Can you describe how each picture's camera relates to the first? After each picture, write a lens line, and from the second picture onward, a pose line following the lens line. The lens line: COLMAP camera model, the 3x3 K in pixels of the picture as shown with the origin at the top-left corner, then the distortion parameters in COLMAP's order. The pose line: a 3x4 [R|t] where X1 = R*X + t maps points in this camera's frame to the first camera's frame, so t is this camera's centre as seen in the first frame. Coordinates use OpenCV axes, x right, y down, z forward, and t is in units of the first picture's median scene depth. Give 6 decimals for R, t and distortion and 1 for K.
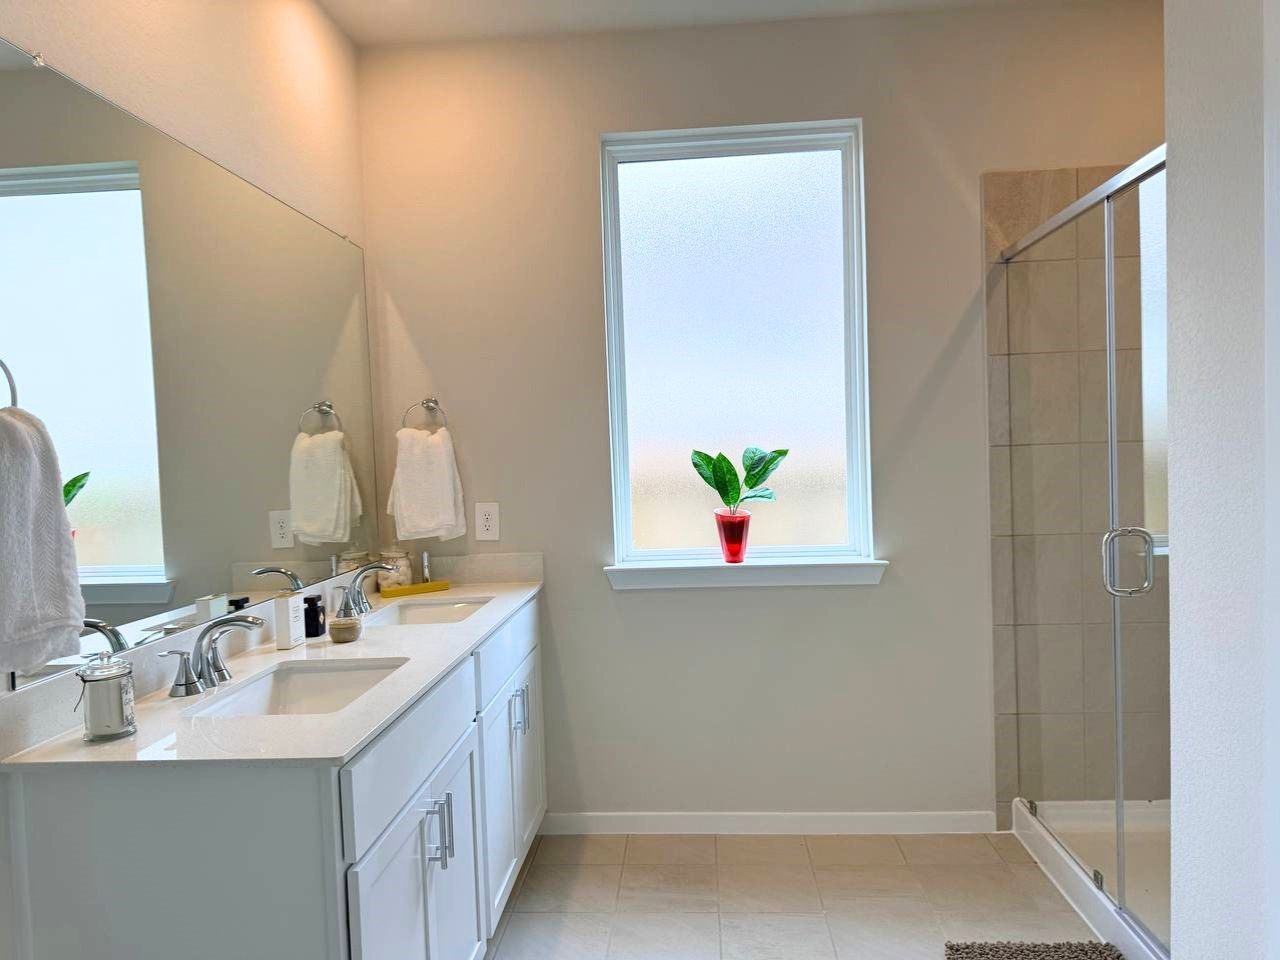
lens RADIAL K [[887.2, 0, 637.6], [0, 887.2, 459.7], [0, 0, 1]] dist [0.060987, -0.096333]
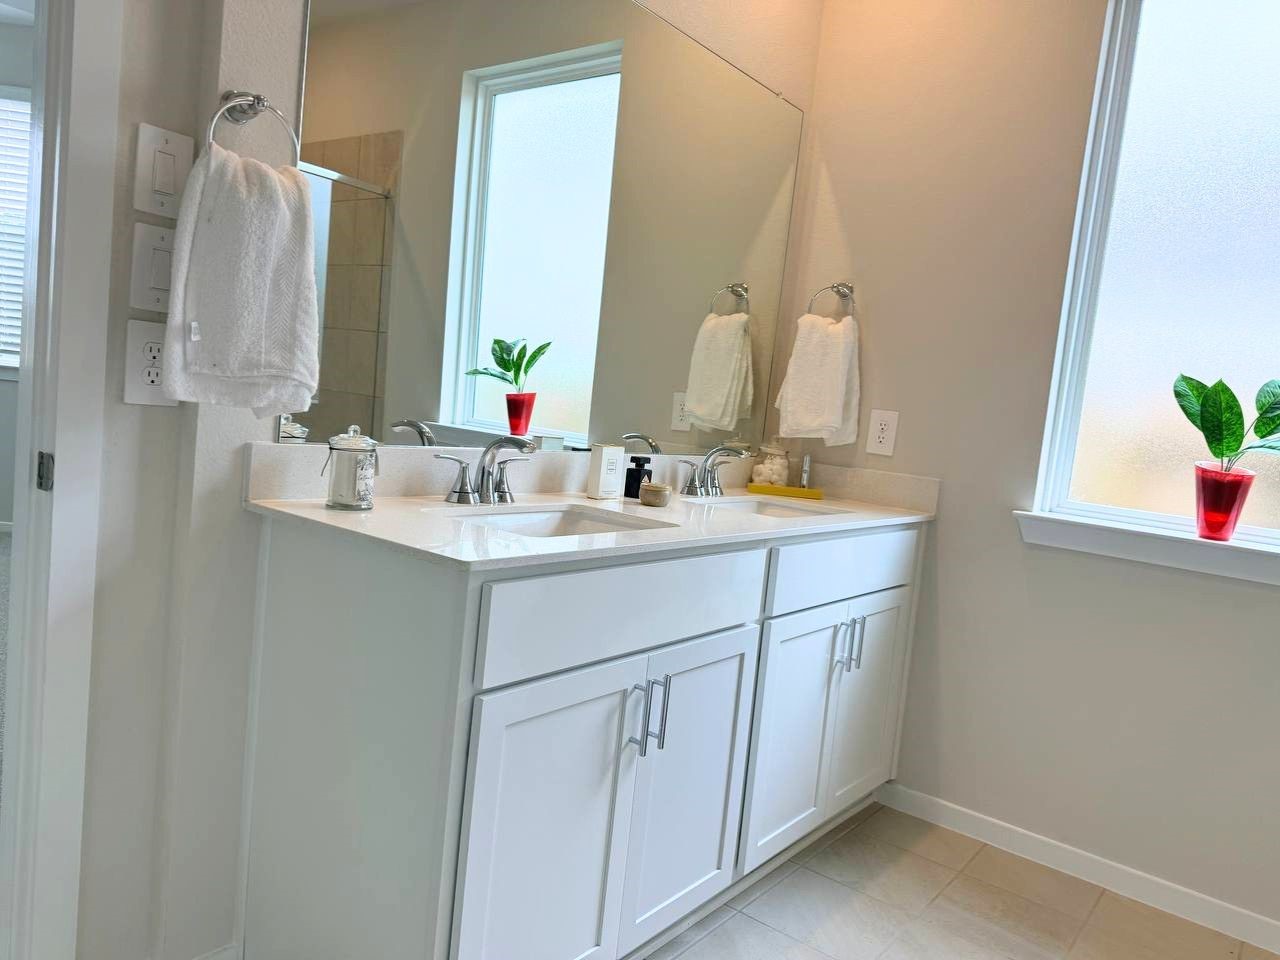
lens RADIAL K [[896.7, 0, 640.0], [0, 896.7, 480.0], [0, 0, 1]] dist [0.065336, -0.093366]
pose [[0.819101, 0.172856, -0.546986, 0.122476], [-0.140771, 0.984933, 0.100454, 0.061736], [0.556109, -0.005282, 0.831093, 0.158733]]
